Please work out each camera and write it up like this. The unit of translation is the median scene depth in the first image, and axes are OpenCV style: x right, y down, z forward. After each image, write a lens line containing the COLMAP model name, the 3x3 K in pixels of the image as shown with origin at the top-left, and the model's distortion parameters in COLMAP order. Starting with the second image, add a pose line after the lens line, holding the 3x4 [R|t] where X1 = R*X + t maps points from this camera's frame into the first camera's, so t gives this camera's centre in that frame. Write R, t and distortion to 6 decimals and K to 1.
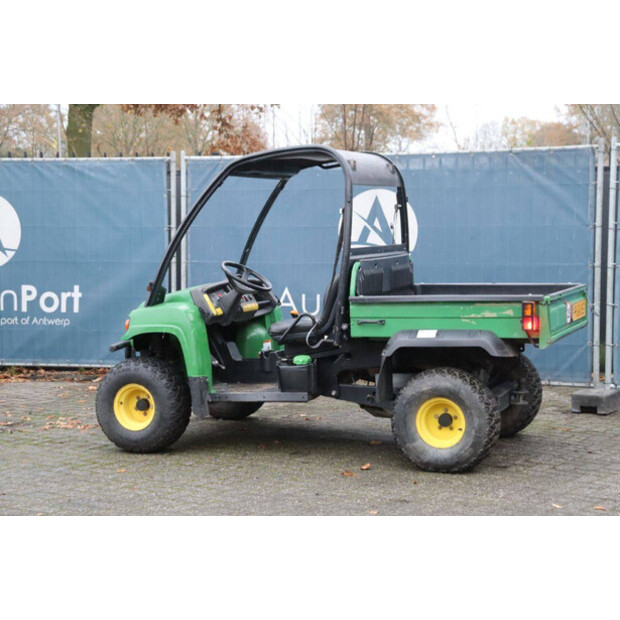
lens RADIAL K [[1234.1, 0, 310.0], [0, 1234.1, 310.0], [0, 0, 1]] dist [0.275503, 0.291598]
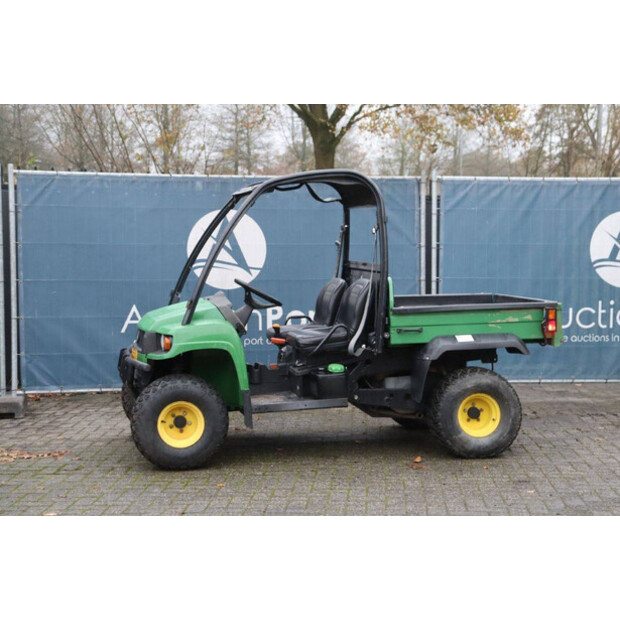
lens RADIAL K [[1238.0, 0, 310.0], [0, 1238.0, 310.0], [0, 0, 1]] dist [0.257712, -0.106201]
pose [[0.849096, -0.025851, 0.527606, -0.599616], [0.034037, 0.999404, -0.005810, -0.004785], [-0.527141, 0.022891, 0.849470, 0.094891]]
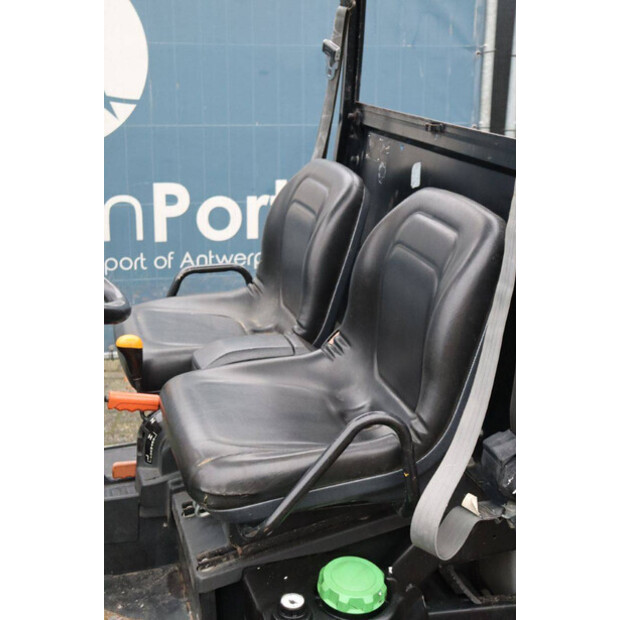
lens RADIAL K [[1020.1, 0, 308.4], [0, 1020.1, 324.2], [0, 0, 1]] dist [0.187526, 0.042703]
pose [[0.818245, -0.140635, 0.557402, -0.129967], [0.025069, 0.977421, 0.209809, -0.060382], [-0.574323, -0.157702, 0.803296, 0.845962]]
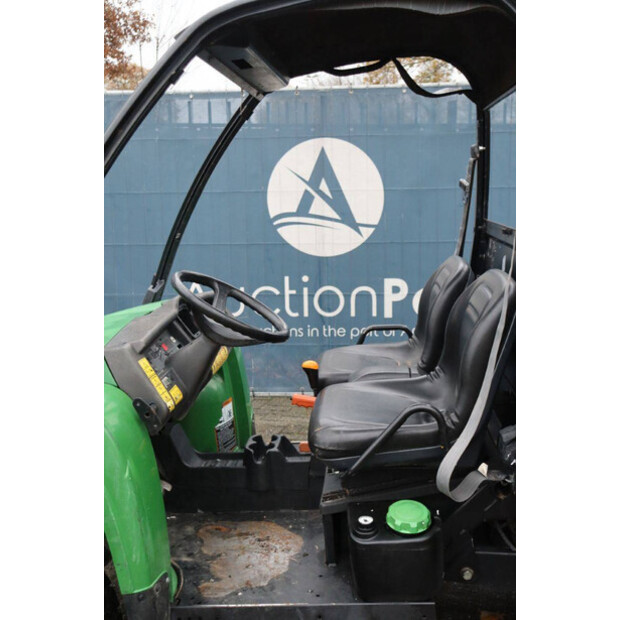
lens RADIAL K [[758.3, 0, 312.1], [0, 758.3, 320.9], [0, 0, 1]] dist [0.012973, 0.033322]
pose [[0.960923, -0.058673, 0.270526, -0.102204], [0.032025, 0.994280, 0.101891, -0.050966], [-0.274957, -0.089245, 0.957306, 0.781249]]
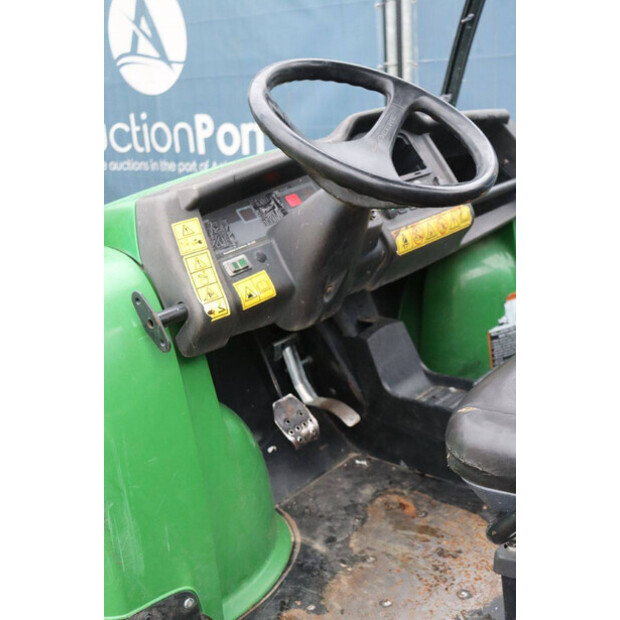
lens RADIAL K [[758.3, 0, 312.1], [0, 758.3, 320.9], [0, 0, 1]] dist [0.012973, 0.033322]
pose [[0.930222, 0.053599, -0.363063, -0.012368], [0.051637, 0.960321, 0.274074, -0.033181], [0.363347, -0.273697, 0.890544, 0.920217]]
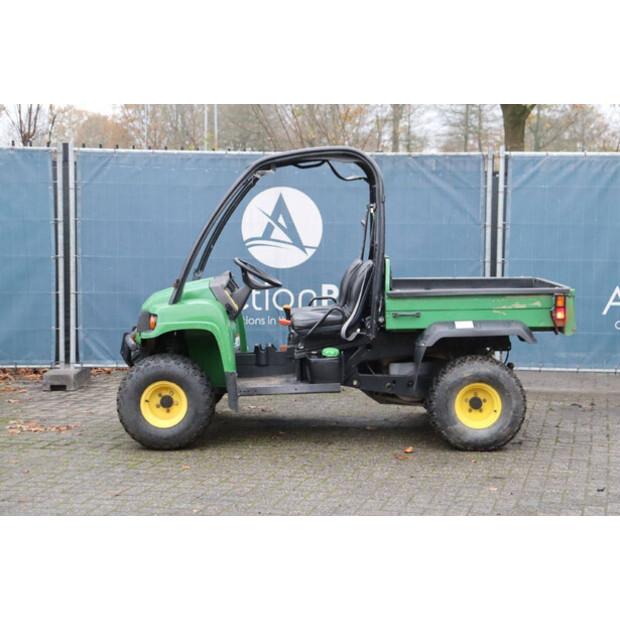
lens RADIAL K [[1234.1, 0, 310.0], [0, 1234.1, 310.0], [0, 0, 1]] dist [0.275503, 0.291598]
pose [[0.934675, -0.016512, 0.355121, -0.397337], [0.013883, 0.999854, 0.009948, -0.006009], [-0.355233, -0.004367, 0.934768, 0.029059]]
